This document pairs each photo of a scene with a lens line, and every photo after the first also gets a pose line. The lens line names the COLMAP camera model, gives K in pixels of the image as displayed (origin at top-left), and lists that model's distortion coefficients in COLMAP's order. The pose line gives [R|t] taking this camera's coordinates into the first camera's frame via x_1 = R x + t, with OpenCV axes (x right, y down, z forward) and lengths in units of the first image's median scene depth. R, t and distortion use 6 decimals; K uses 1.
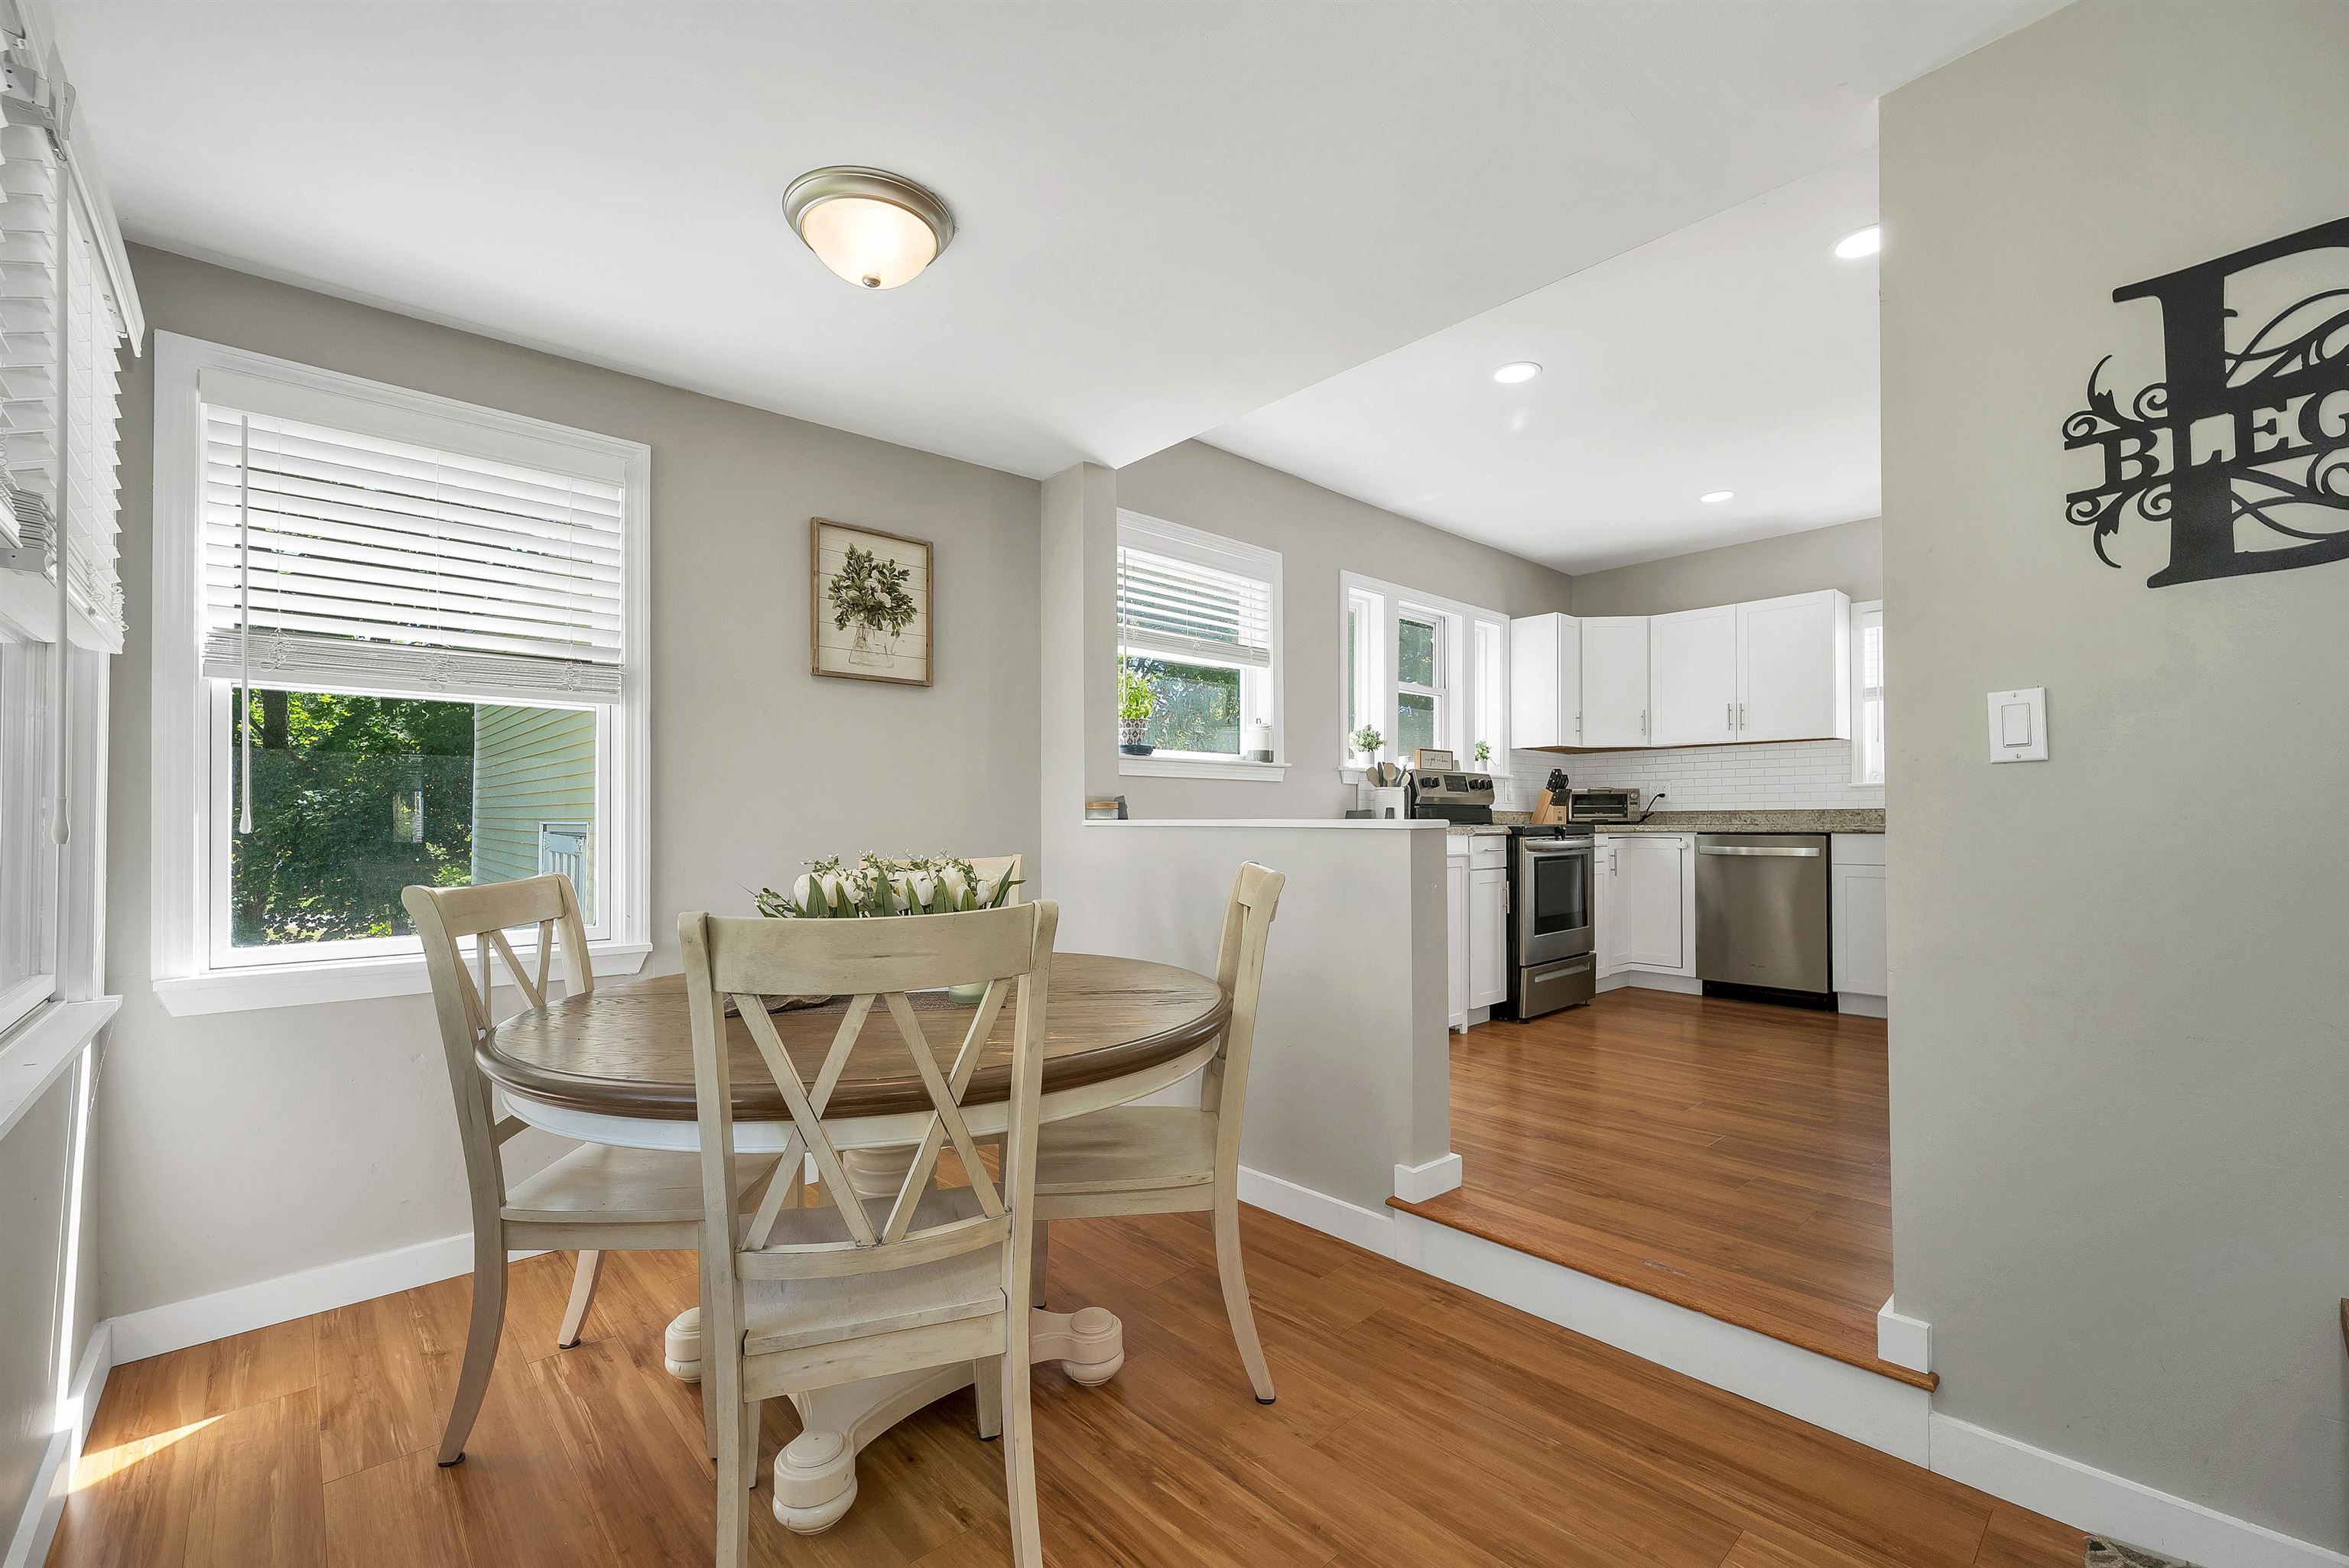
lens RADIAL K [[988.4, 0, 1168.4], [0, 988.4, 806.9], [0, 0, 1]] dist [-0.001715, 0.002651]
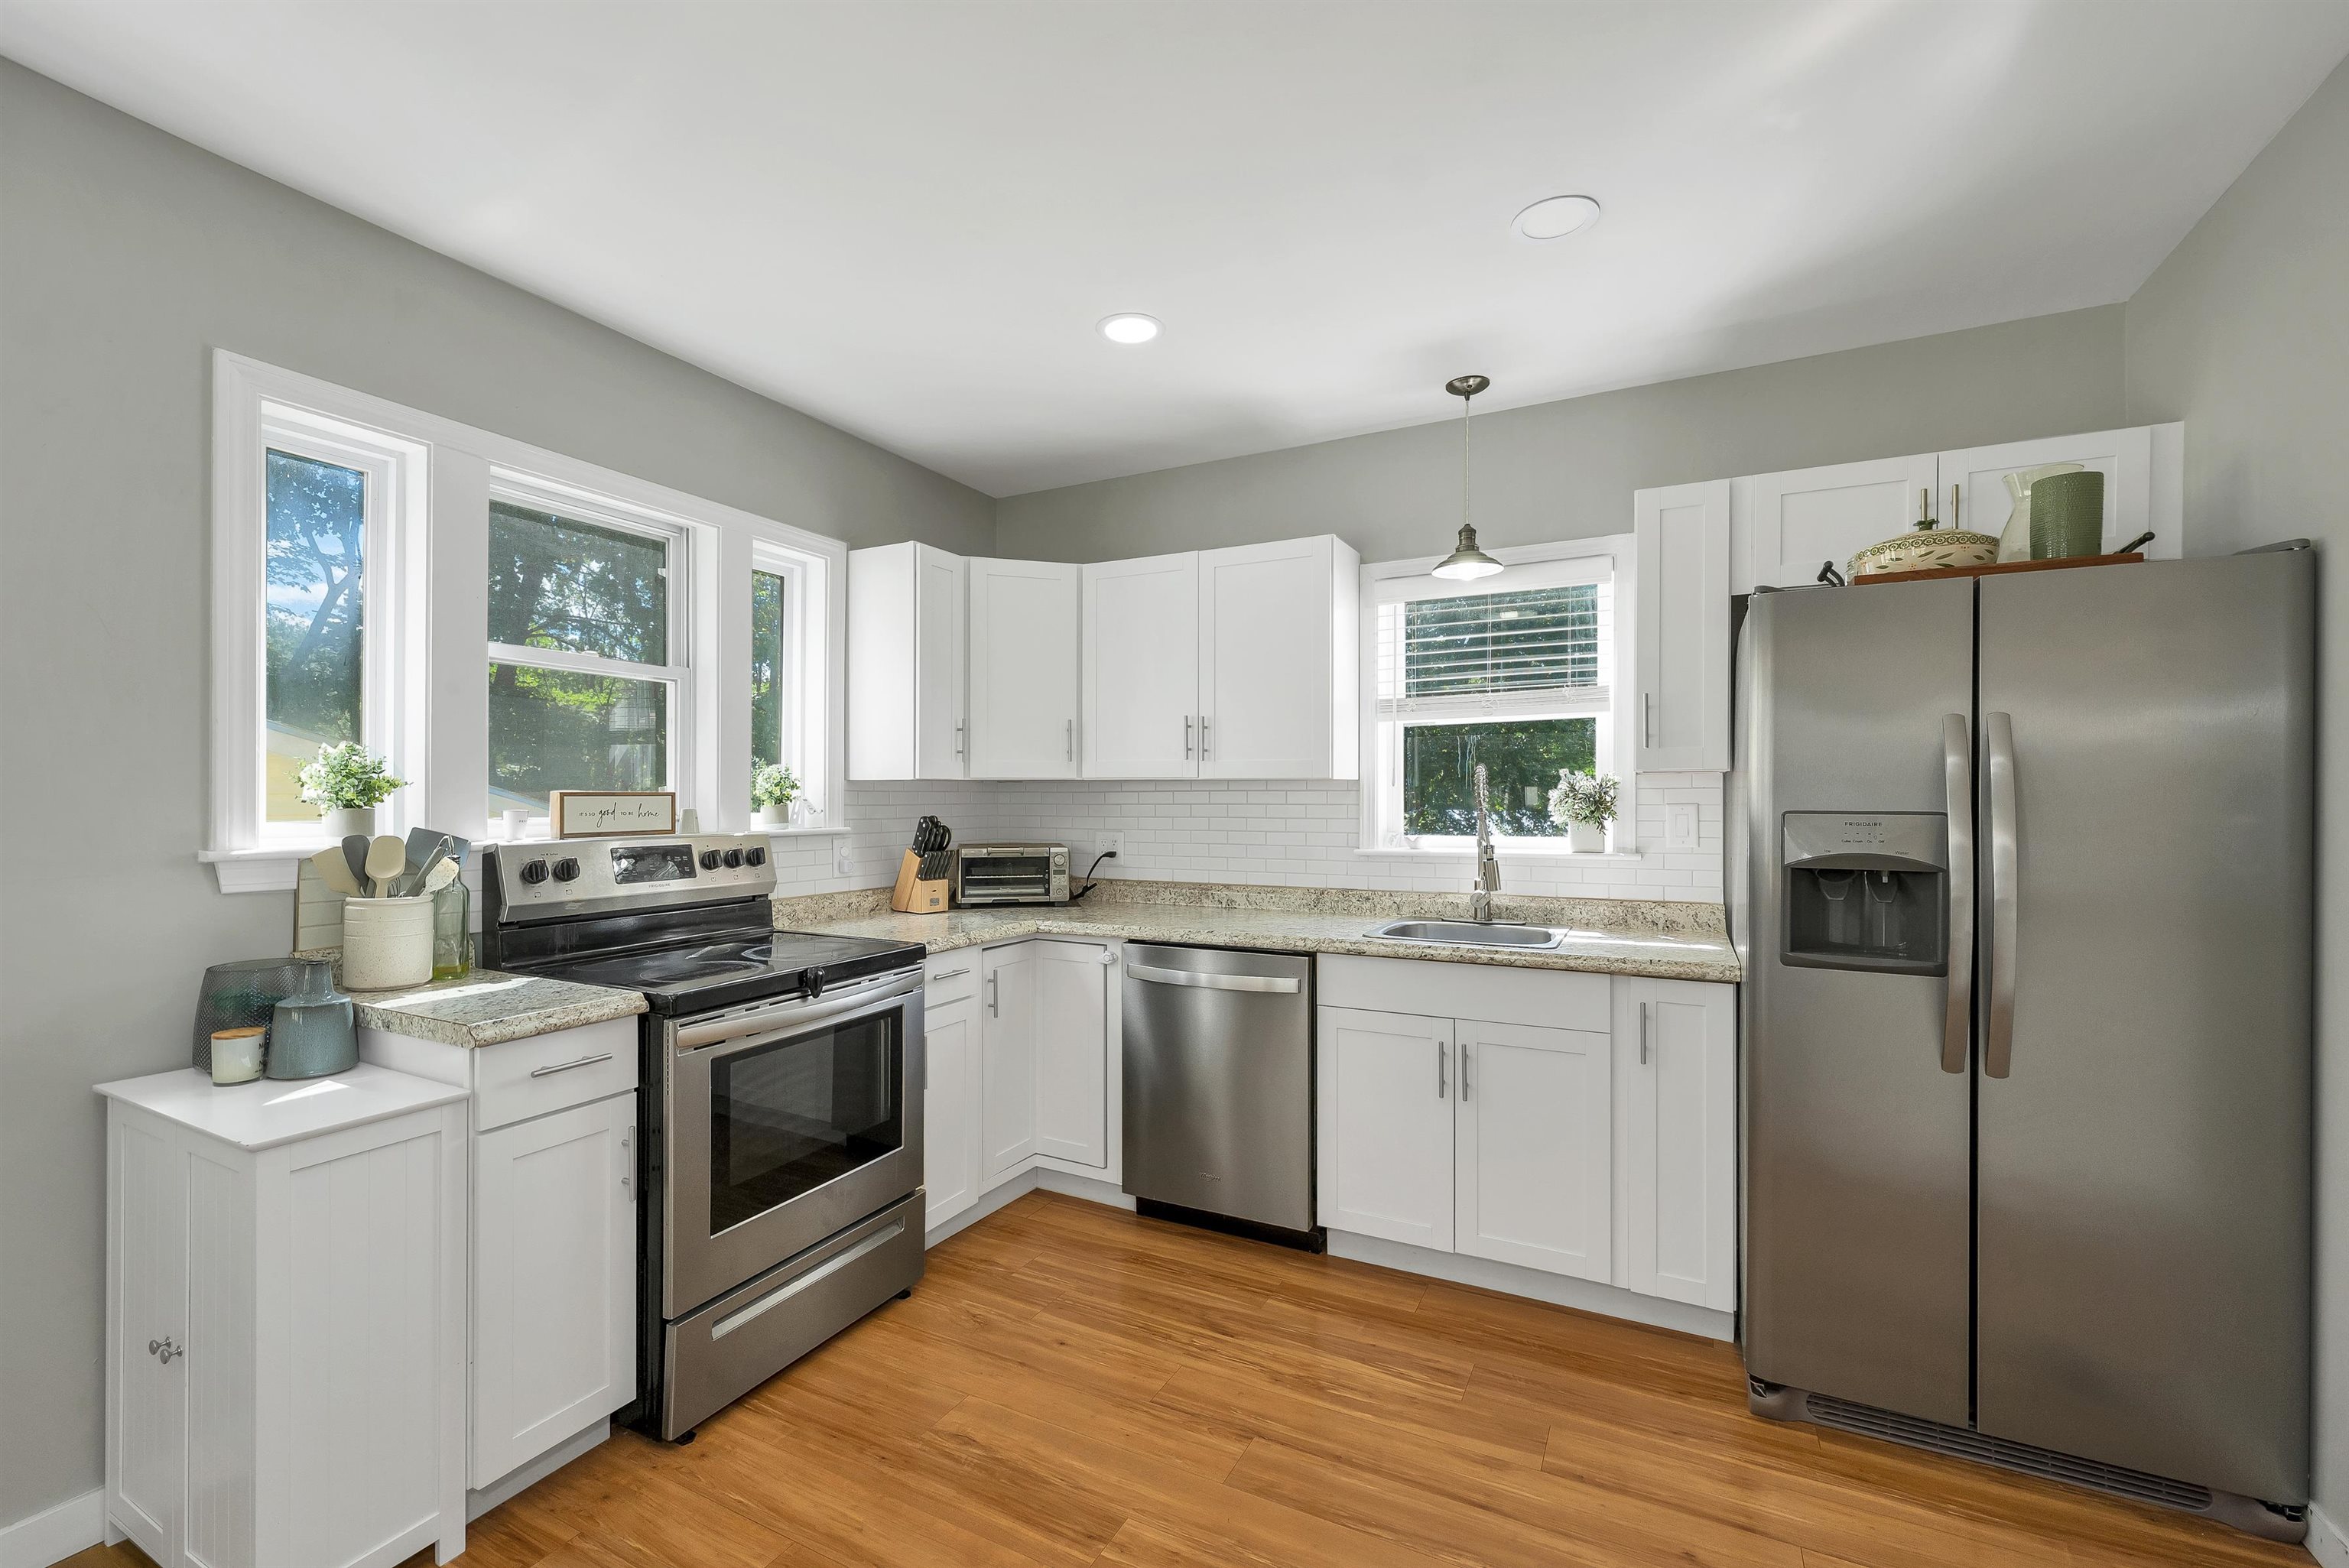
lens RADIAL K [[988.4, 0, 1167.4], [0, 988.4, 809.0], [0, 0, 1]] dist [-0.001715, 0.002651]
pose [[0.934180, -0.001127, 0.356801, 0.403385], [-0.006012, 0.999803, 0.018897, -0.069551], [-0.356752, -0.019798, 0.933989, 0.521653]]
